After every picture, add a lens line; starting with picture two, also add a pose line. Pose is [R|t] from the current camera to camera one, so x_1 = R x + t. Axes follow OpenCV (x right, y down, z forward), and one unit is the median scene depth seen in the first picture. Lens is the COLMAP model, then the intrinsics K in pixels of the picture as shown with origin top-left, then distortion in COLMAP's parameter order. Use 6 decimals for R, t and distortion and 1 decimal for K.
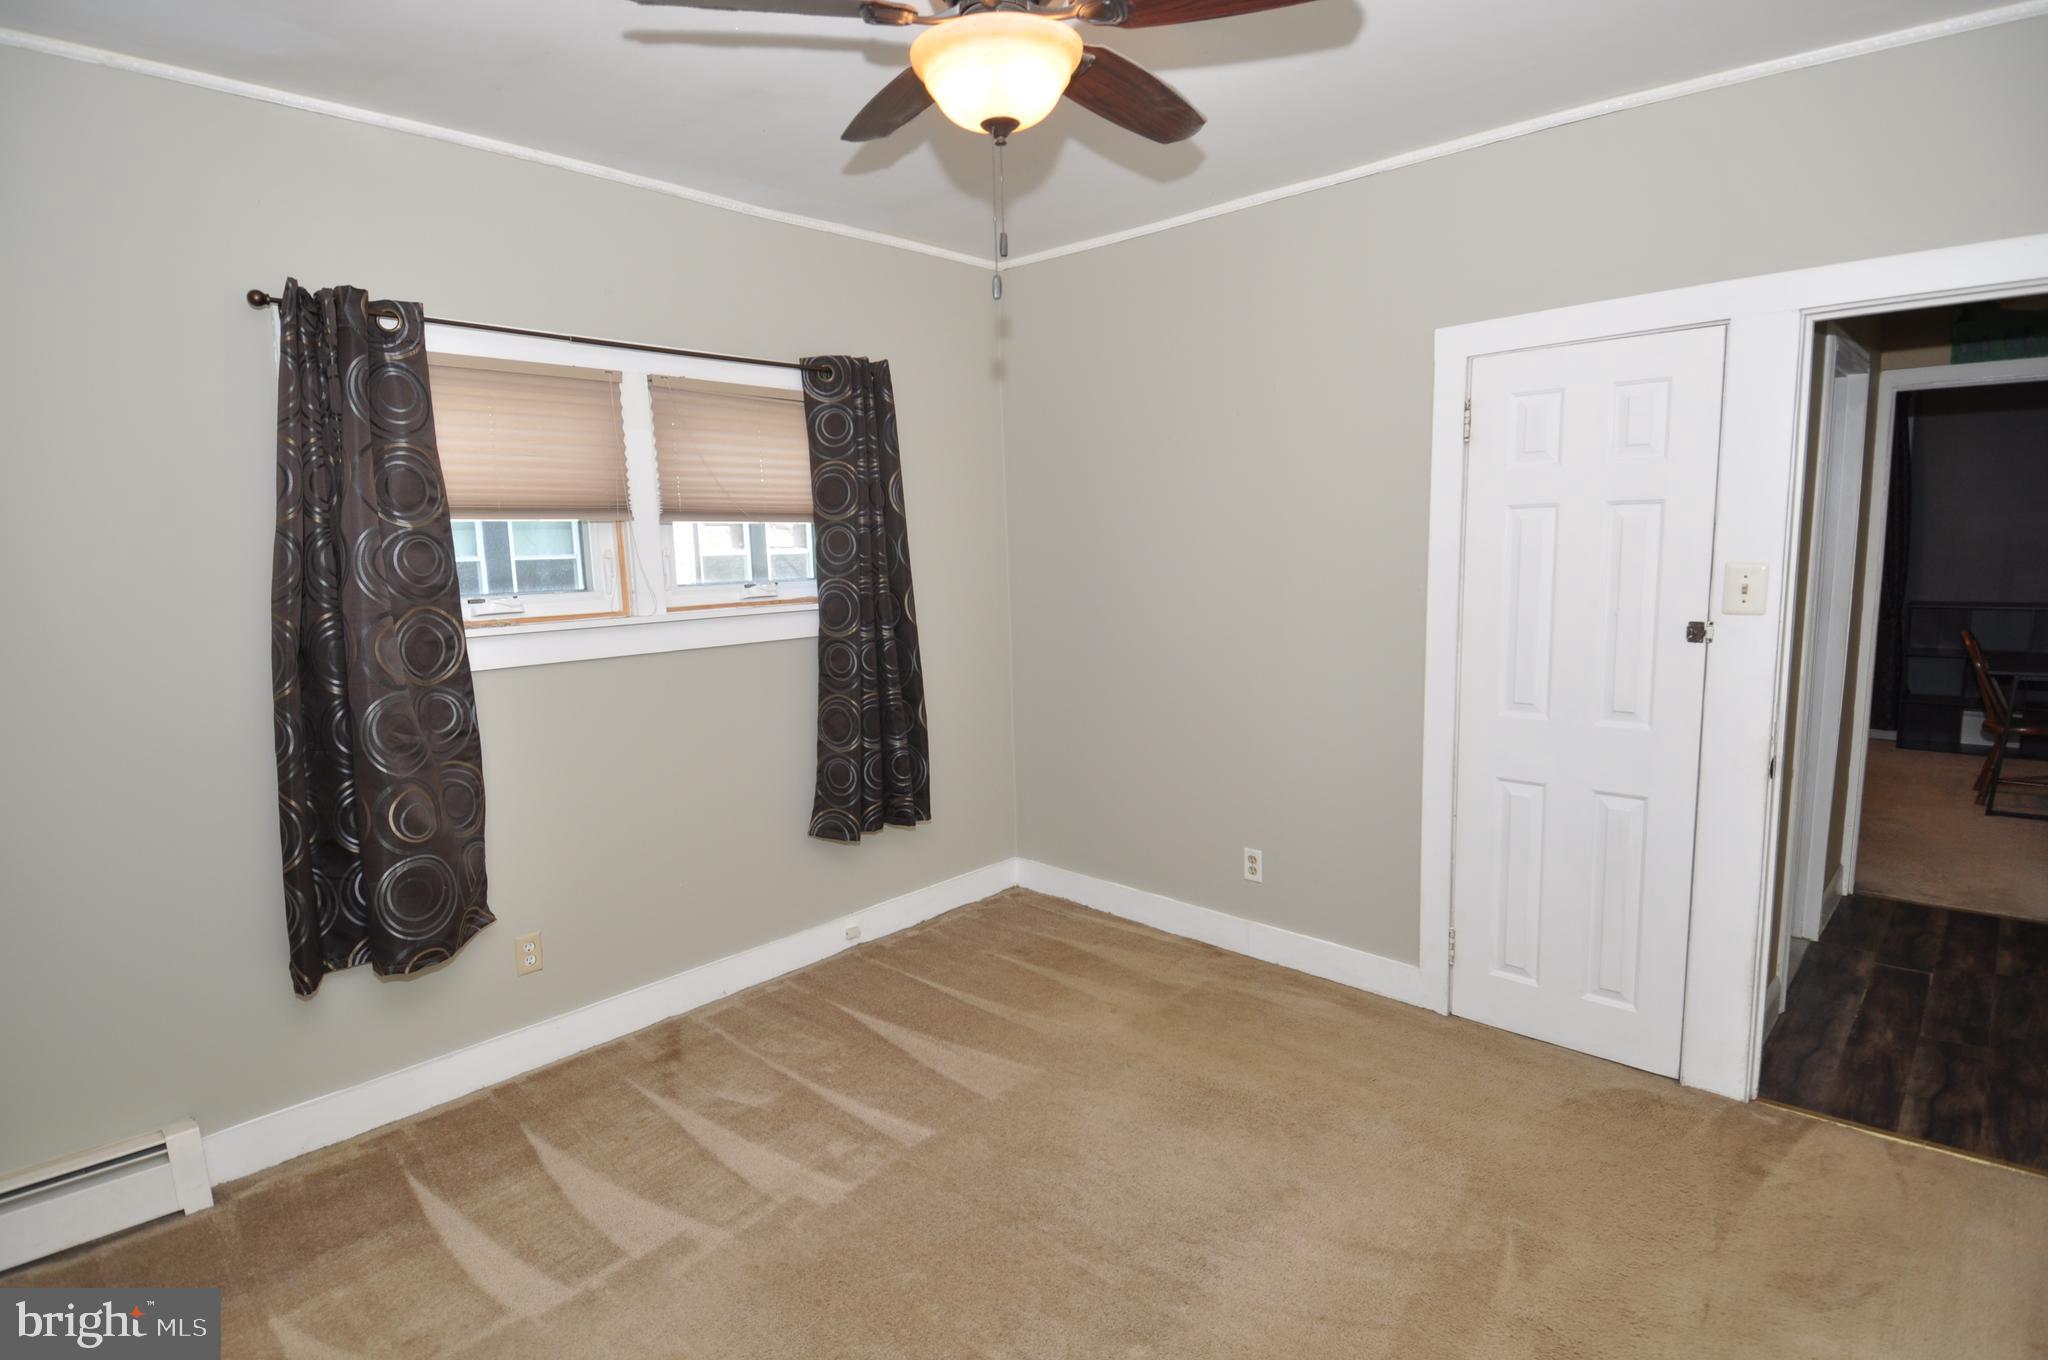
lens RADIAL K [[1053.2, 0, 1028.3], [0, 1053.2, 685.3], [0, 0, 1]] dist [0.033645, -0.042468]
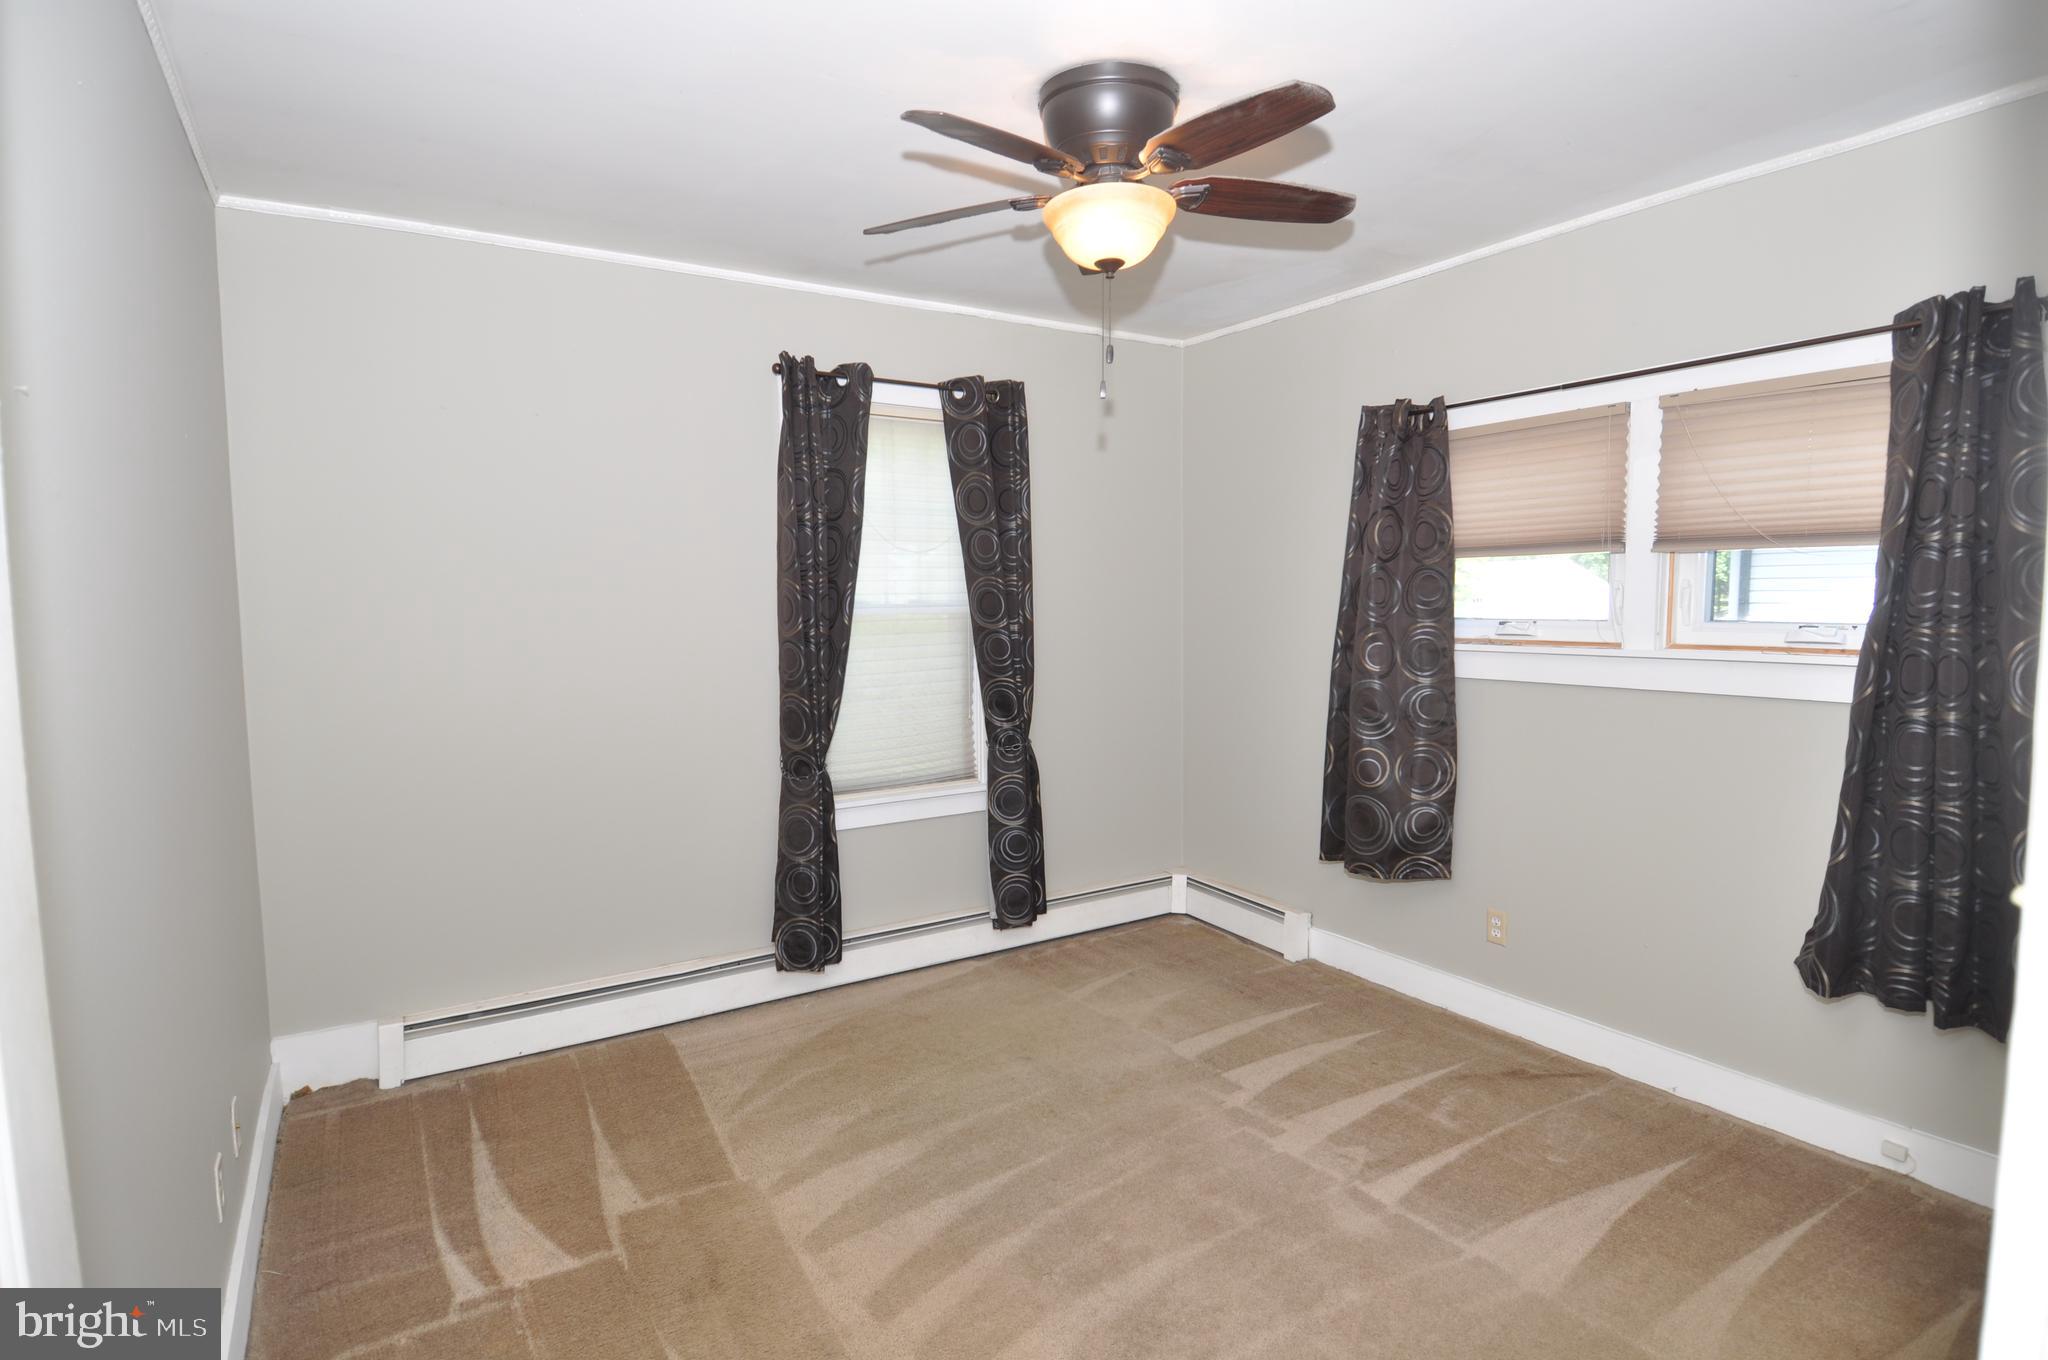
lens RADIAL K [[1053.2, 0, 1031.6], [0, 1053.2, 681.6], [0, 0, 1]] dist [0.033645, -0.042468]
pose [[-0.259934, 0.101219, -0.960307, 0.738635], [-0.116317, 0.983968, 0.135197, -0.107726], [0.958595, 0.146842, -0.243994, 0.744057]]
